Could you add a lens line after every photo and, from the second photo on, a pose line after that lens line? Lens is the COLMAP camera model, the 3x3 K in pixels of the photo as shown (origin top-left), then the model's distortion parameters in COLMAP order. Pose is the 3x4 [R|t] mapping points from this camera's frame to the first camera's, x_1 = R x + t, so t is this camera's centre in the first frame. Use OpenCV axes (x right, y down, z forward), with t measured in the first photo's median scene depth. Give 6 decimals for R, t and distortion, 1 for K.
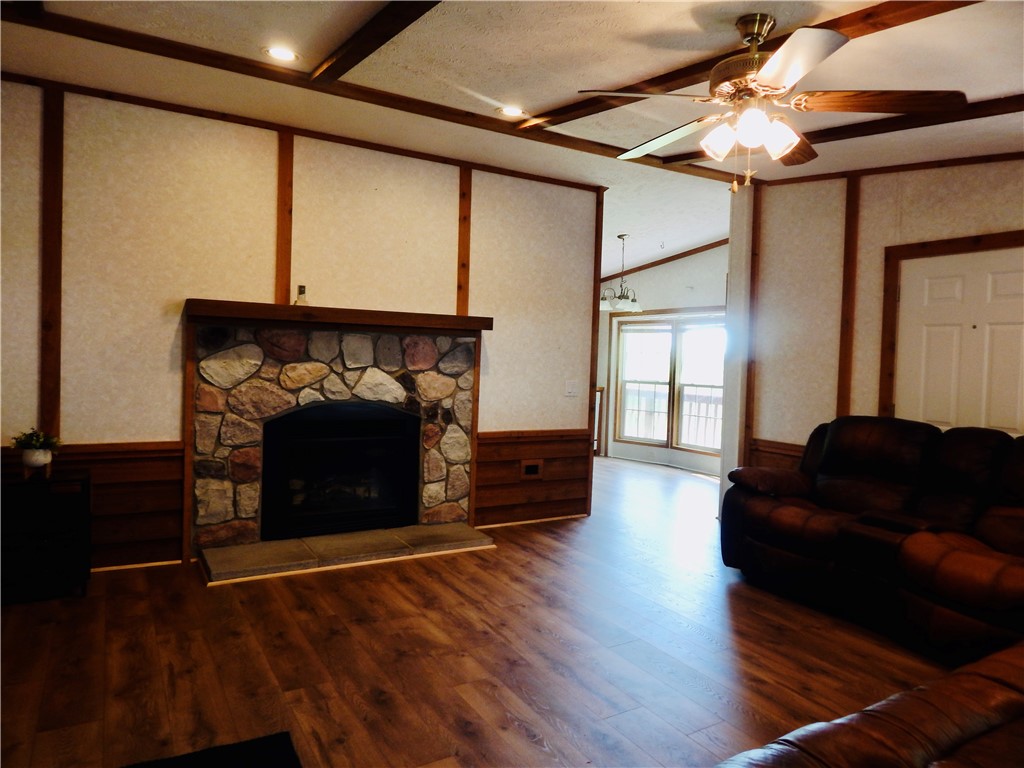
lens RADIAL K [[658.3, 0, 515.7], [0, 658.3, 381.9], [0, 0, 1]] dist [0.000374, -0.004355]
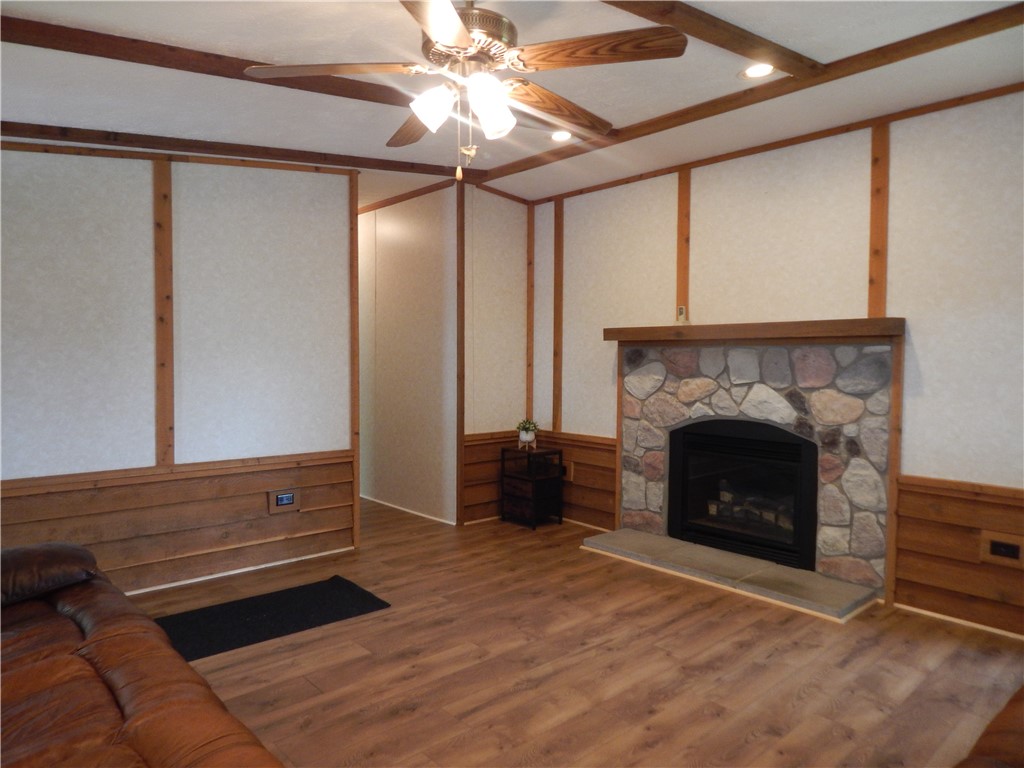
lens RADIAL K [[682.5, 0, 519.6], [0, 682.5, 379.9], [0, 0, 1]] dist [0.006385, 0.000267]
pose [[0.203393, 0.000229, -0.979097, 0.702432], [-0.040456, 0.999148, -0.008171, -0.005903], [0.978261, 0.041272, 0.203229, 0.498680]]
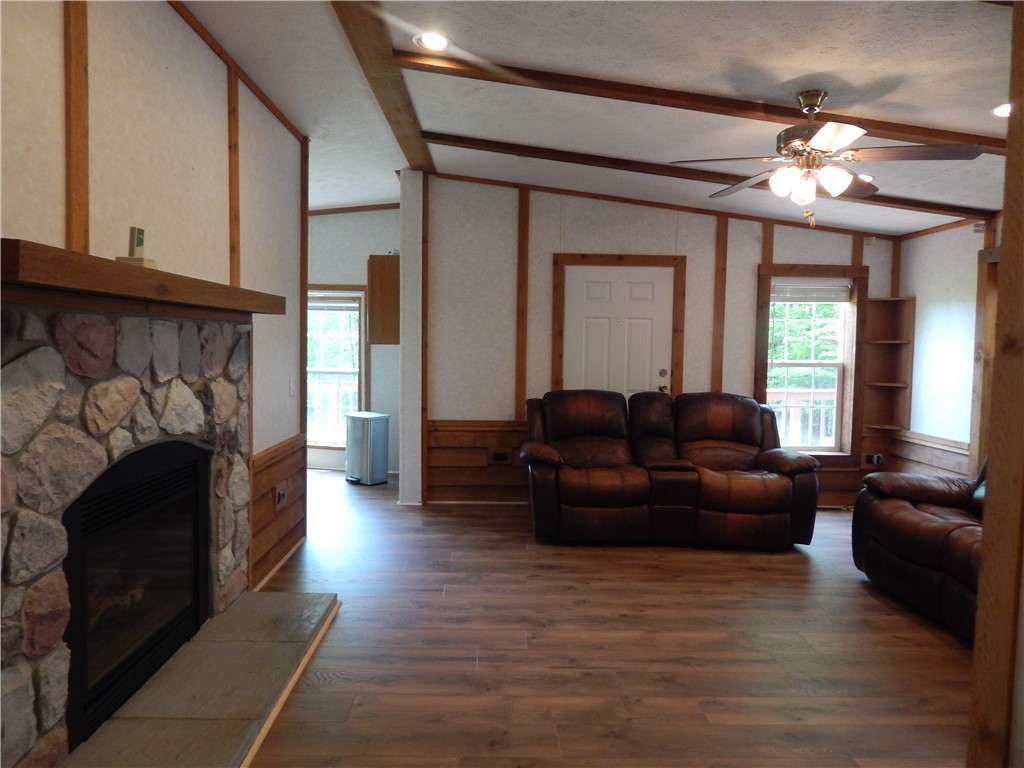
lens RADIAL K [[655.6, 0, 499.2], [0, 655.6, 385.3], [0, 0, 1]] dist [-0.020902, -0.000313]
pose [[0.502086, -0.078248, 0.861271, -0.606946], [0.032542, 0.996902, 0.071599, -0.050889], [-0.864205, -0.007921, 0.503077, 0.491436]]
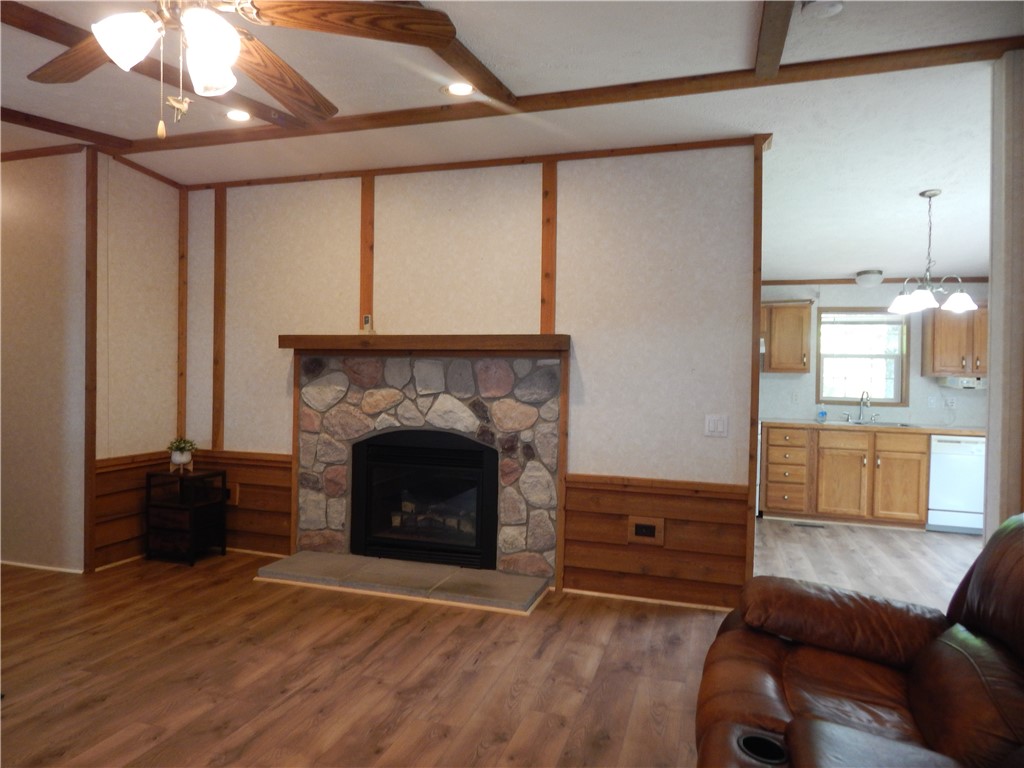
lens RADIAL K [[674.1, 0, 521.4], [0, 674.1, 379.6], [0, 0, 1]] dist [0.003002, -0.008688]
pose [[0.669586, -0.013137, -0.742618, 0.623626], [-0.025219, 0.998865, -0.040408, -0.006374], [0.742306, 0.045784, 0.668495, 0.451226]]
